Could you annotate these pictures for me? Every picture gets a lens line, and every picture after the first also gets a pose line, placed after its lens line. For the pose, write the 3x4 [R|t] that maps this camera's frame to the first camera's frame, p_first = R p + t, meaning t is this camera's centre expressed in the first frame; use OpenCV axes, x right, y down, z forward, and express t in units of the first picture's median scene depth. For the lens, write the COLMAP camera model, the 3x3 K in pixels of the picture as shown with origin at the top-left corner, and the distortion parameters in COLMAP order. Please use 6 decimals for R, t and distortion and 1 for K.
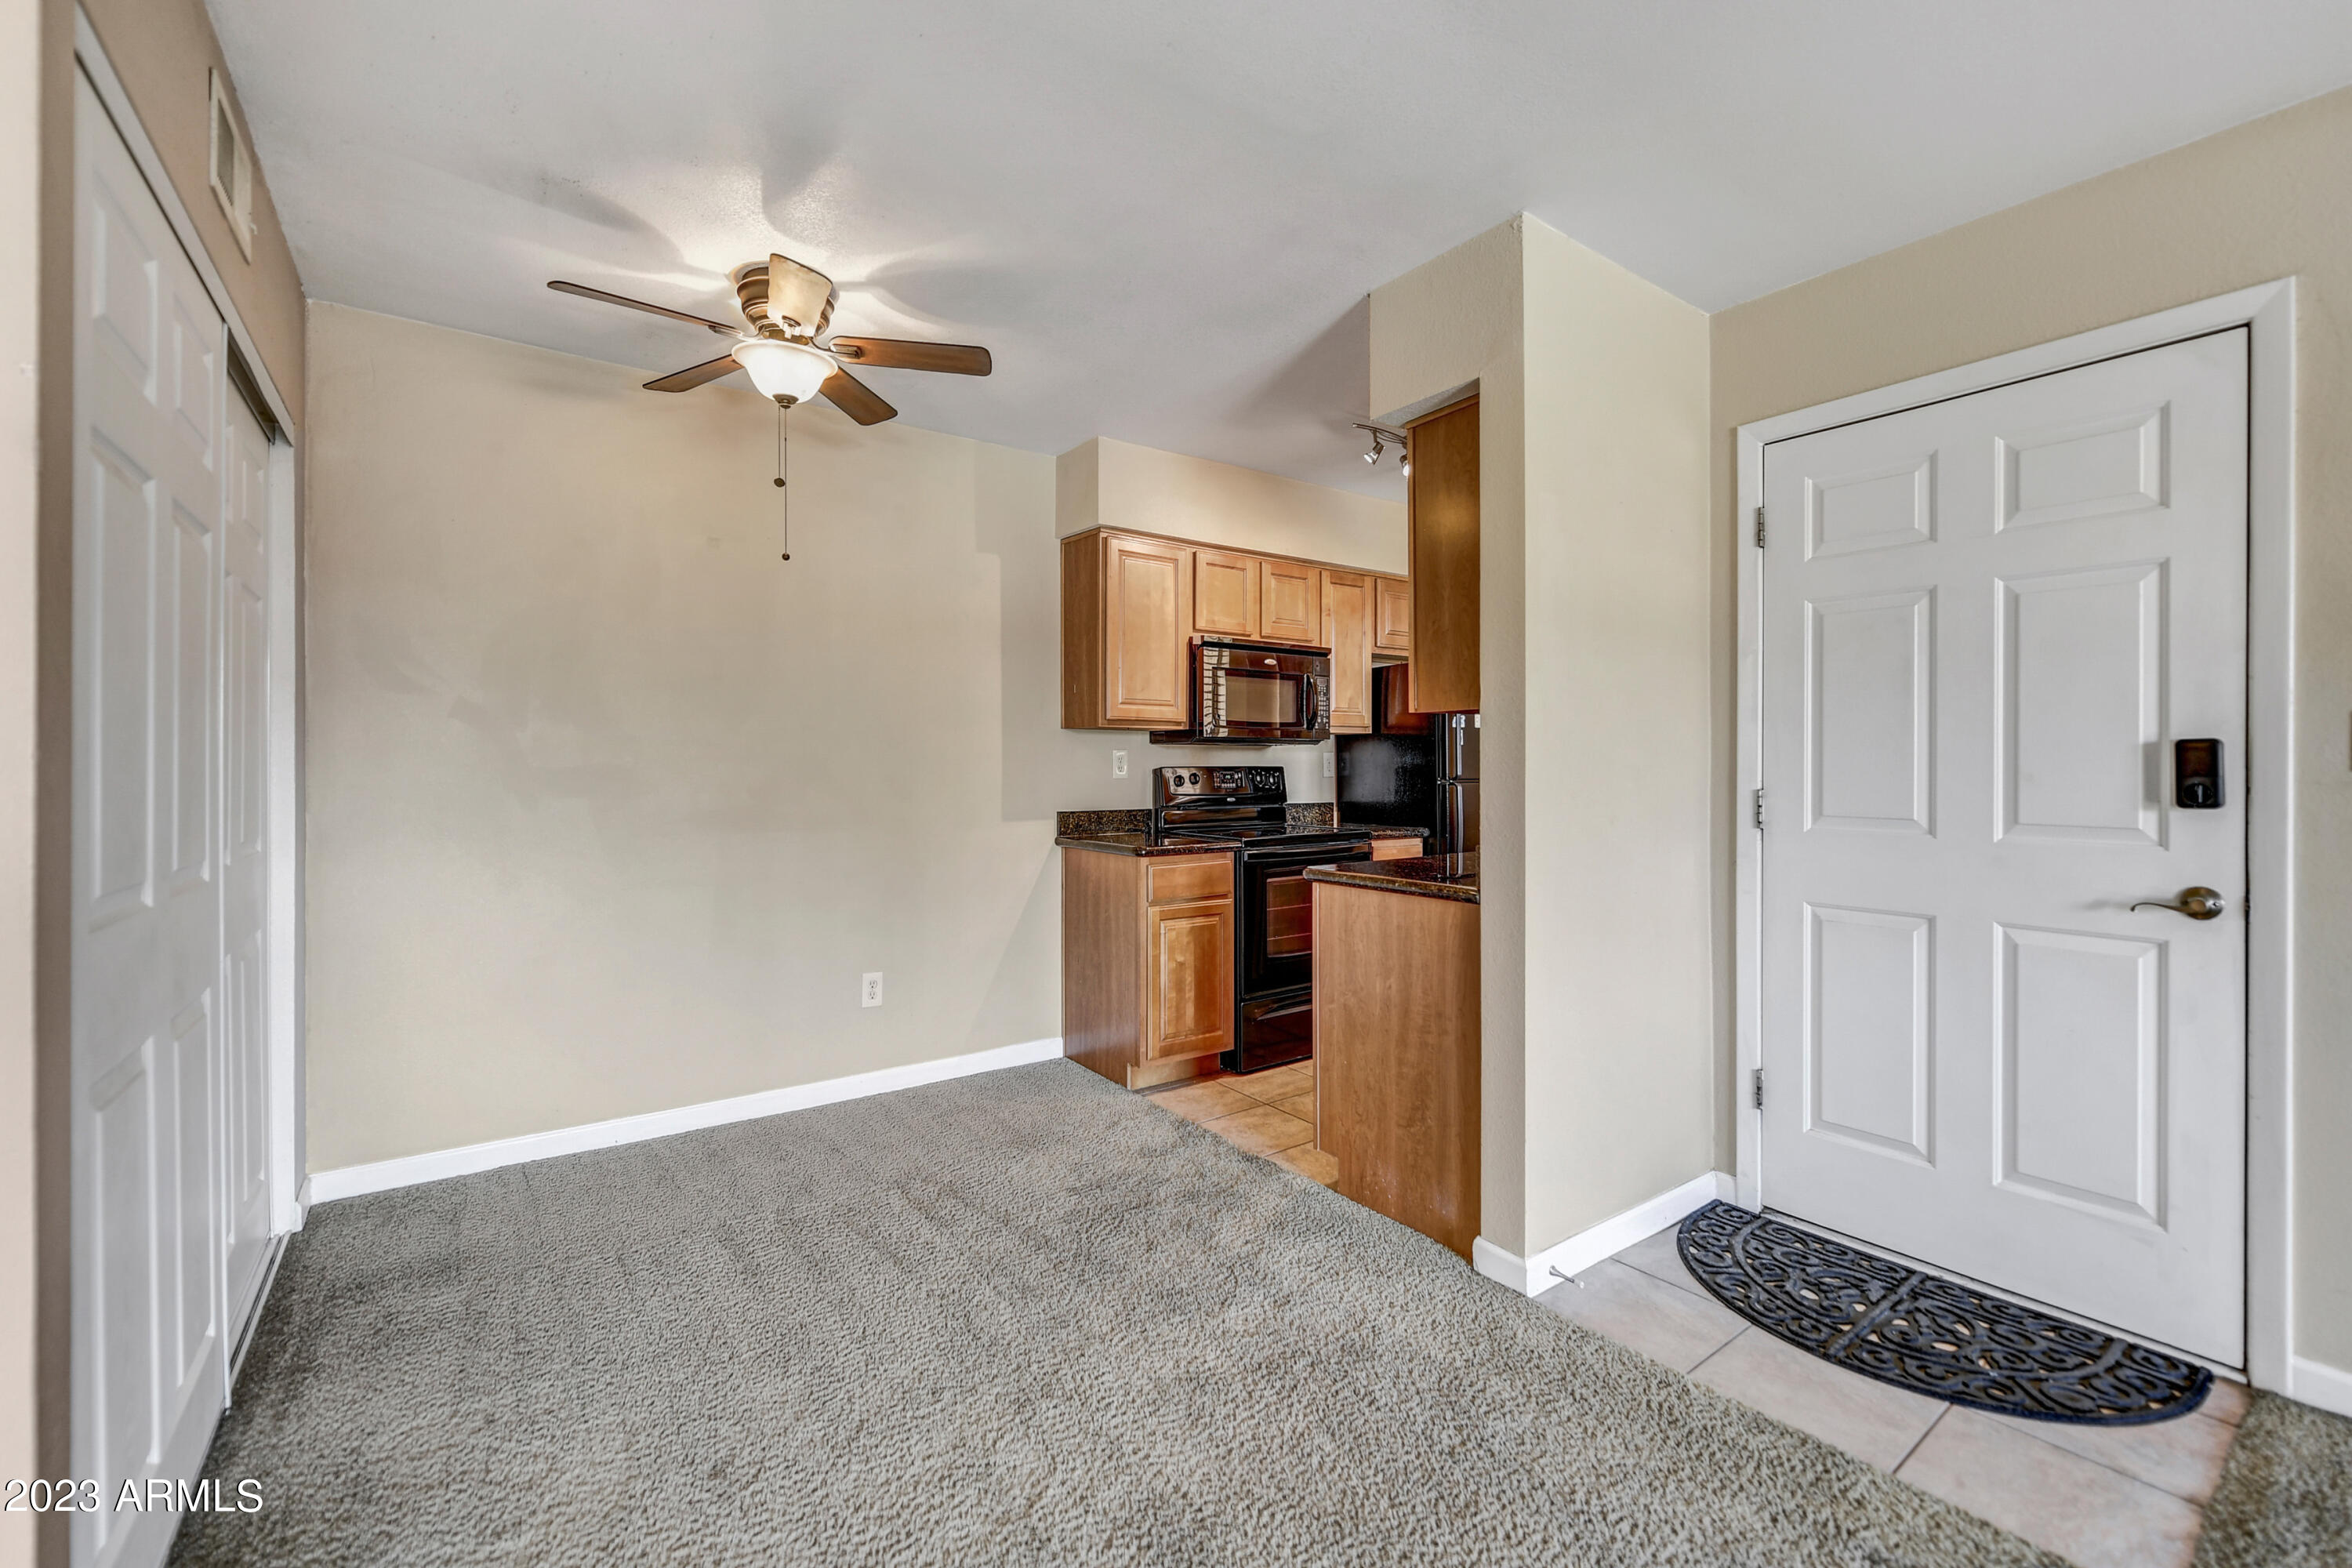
lens RADIAL K [[975.0, 0, 1212.6], [0, 975.0, 767.5], [0, 0, 1]] dist [0.002895, -0.000525]
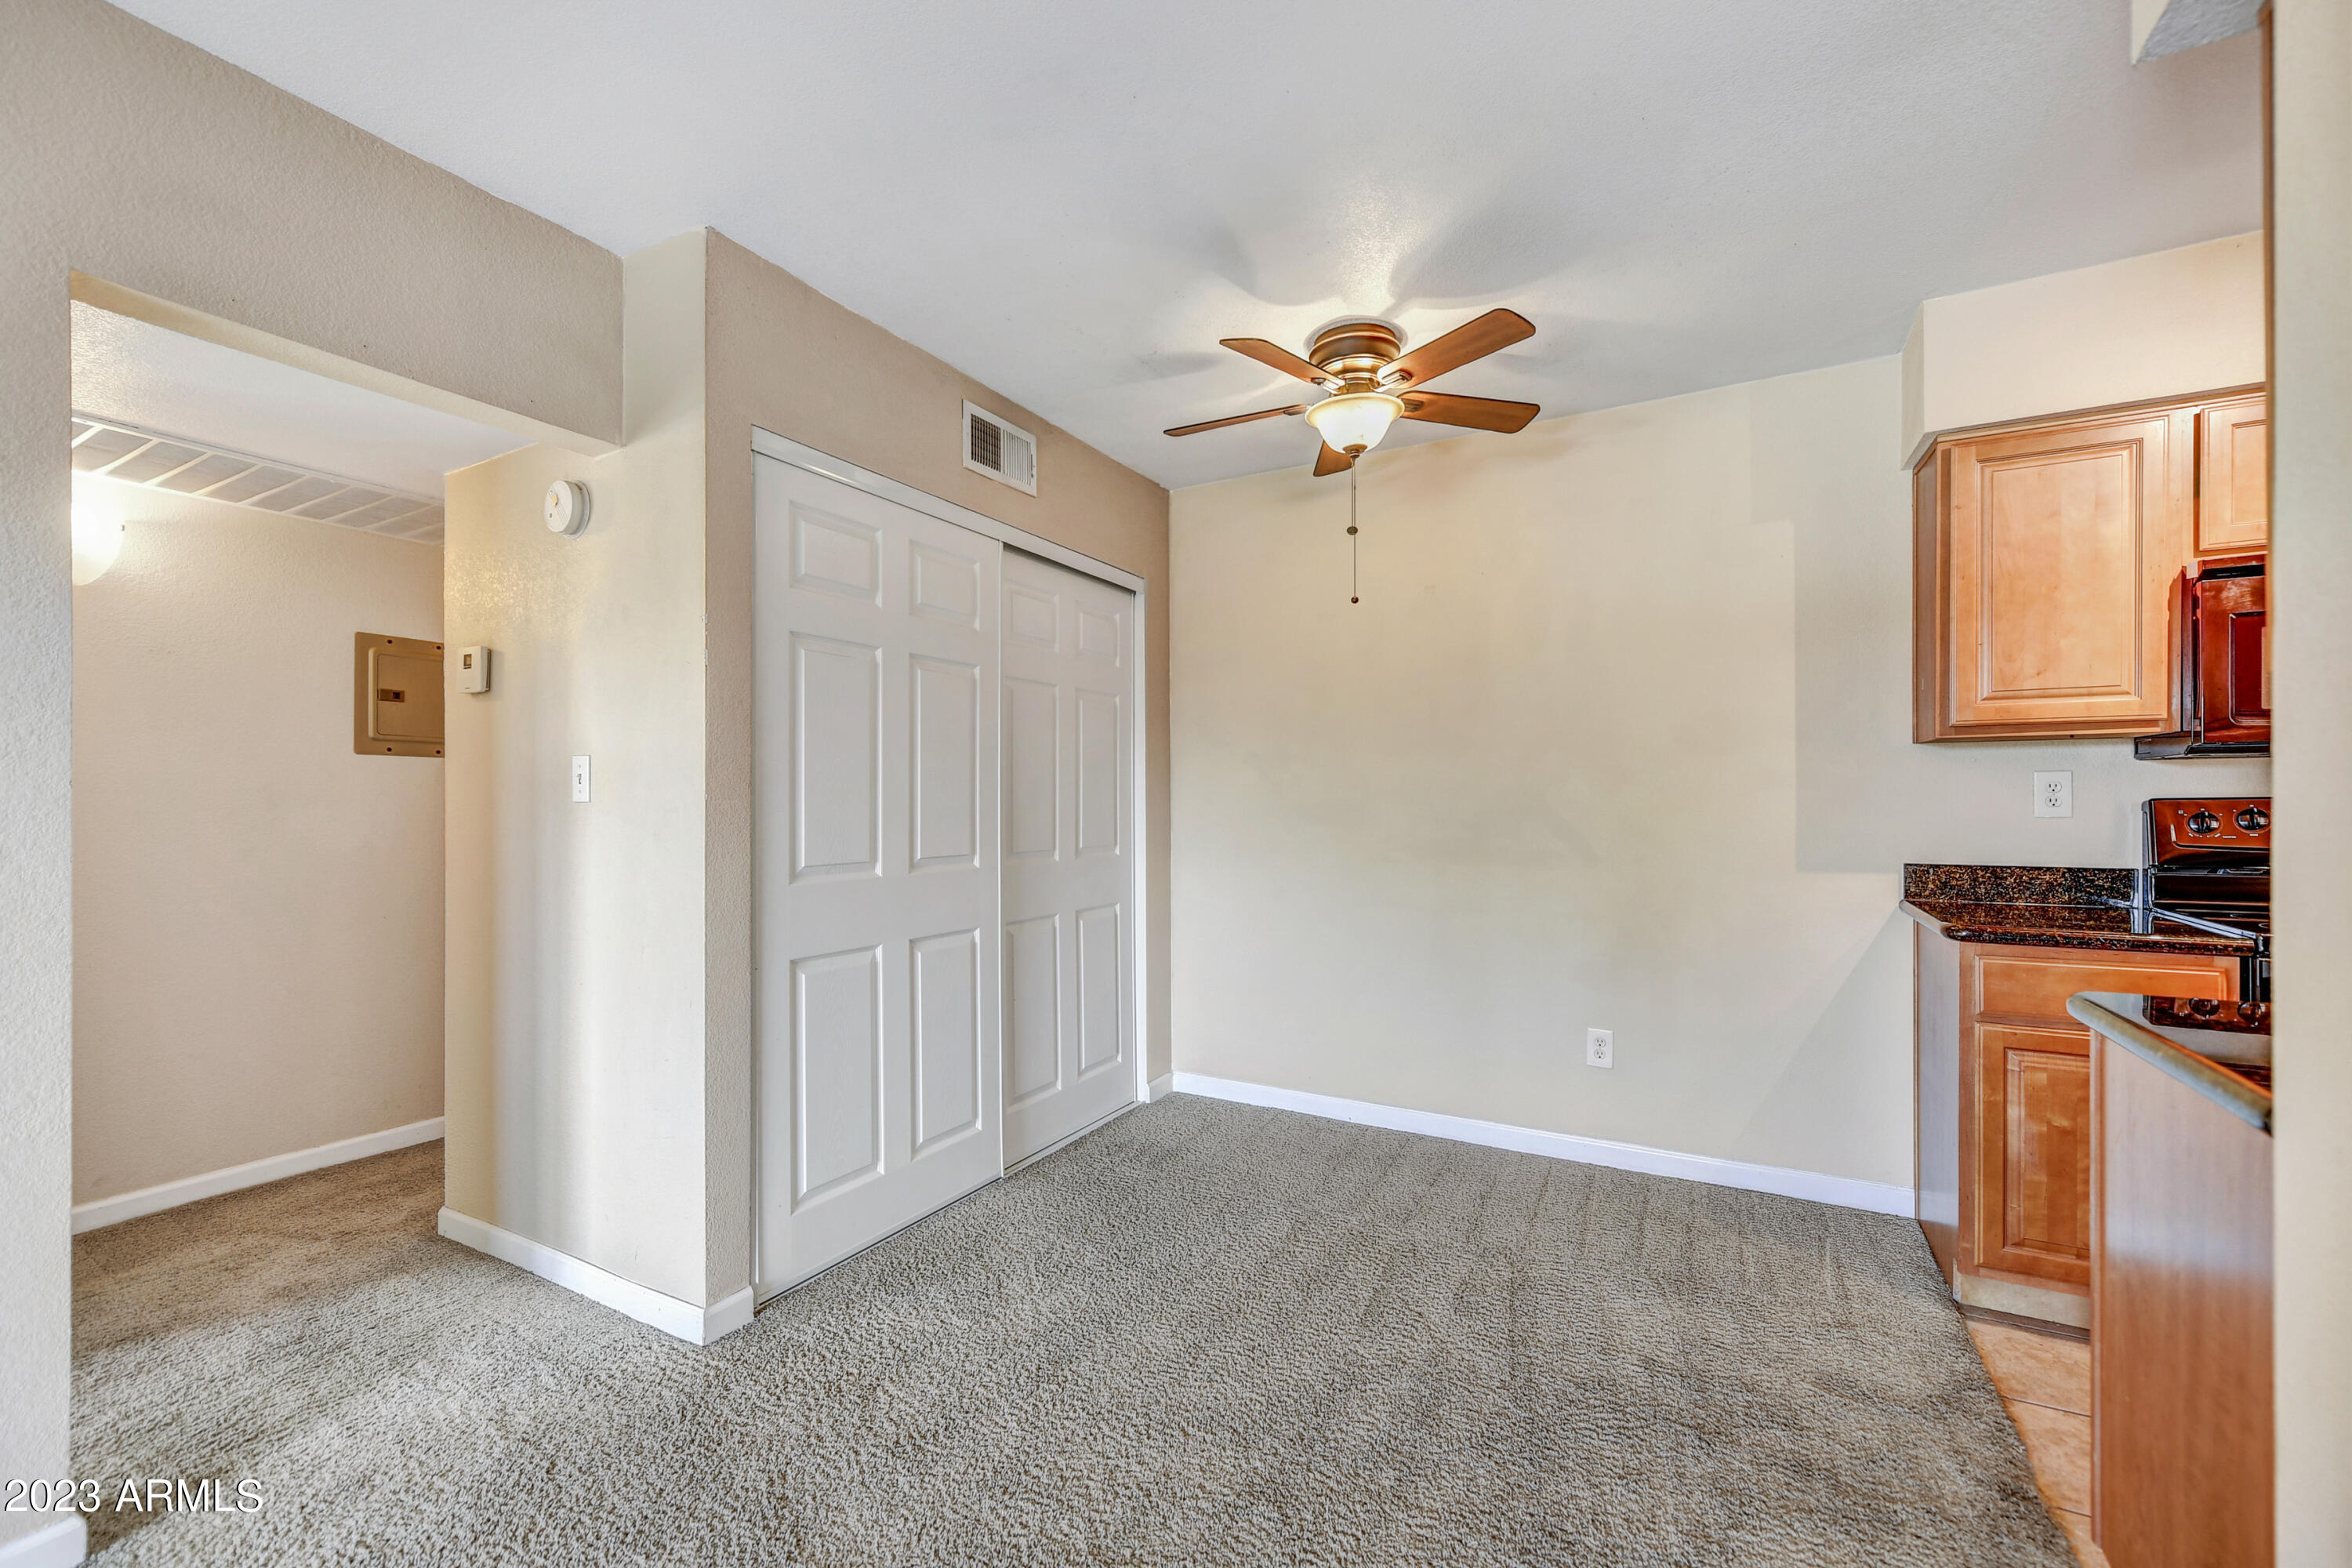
lens RADIAL K [[975.0, 0, 1196.1], [0, 975.0, 802.6], [0, 0, 1]] dist [0.002895, -0.000525]
pose [[0.397404, 0.001520, -0.917642, 0.338080], [0.001899, 0.999995, 0.002479, -0.000464], [0.917642, -0.002727, 0.397399, 0.314942]]
